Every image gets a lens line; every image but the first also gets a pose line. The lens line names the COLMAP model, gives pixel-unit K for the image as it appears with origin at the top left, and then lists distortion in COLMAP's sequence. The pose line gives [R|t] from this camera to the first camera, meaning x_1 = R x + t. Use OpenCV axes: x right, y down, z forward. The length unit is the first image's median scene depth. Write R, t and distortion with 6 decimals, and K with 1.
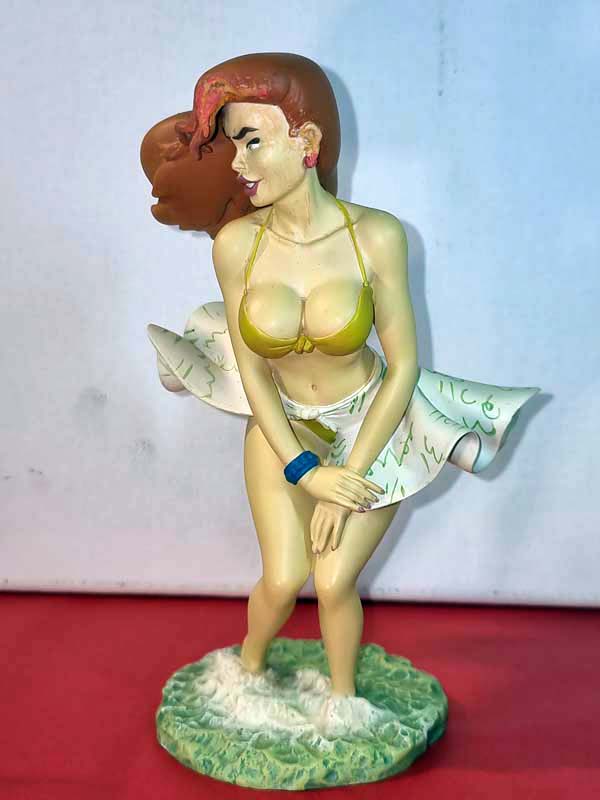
lens RADIAL K [[1096.7, 0, 300.0], [0, 1096.7, 400.0], [0, 0, 1]] dist [0.027892, 0.056464]
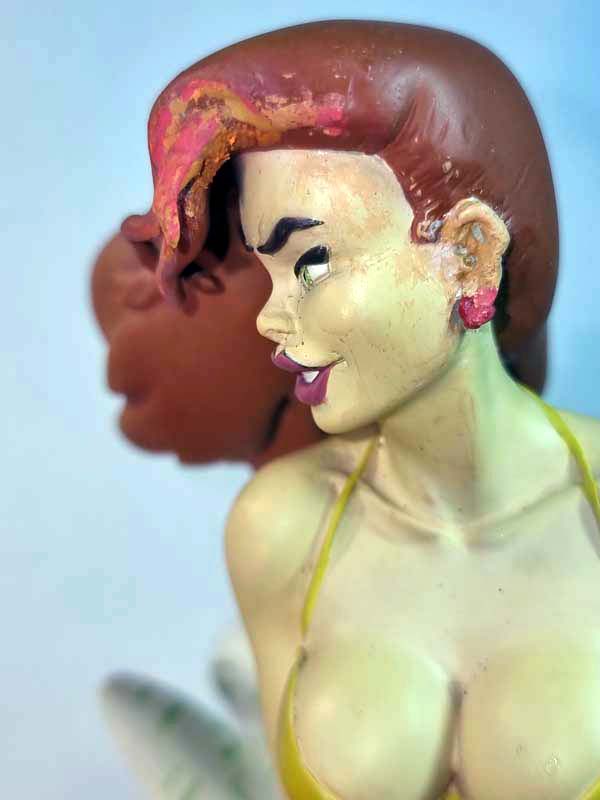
lens RADIAL K [[1096.7, 0, 300.0], [0, 1096.7, 400.0], [0, 0, 1]] dist [0.027892, 0.056464]
pose [[0.982773, 0.001951, -0.184806, 0.019294], [-0.024538, 0.992470, -0.120008, -0.147250], [0.183180, 0.122476, 0.975420, 0.659613]]
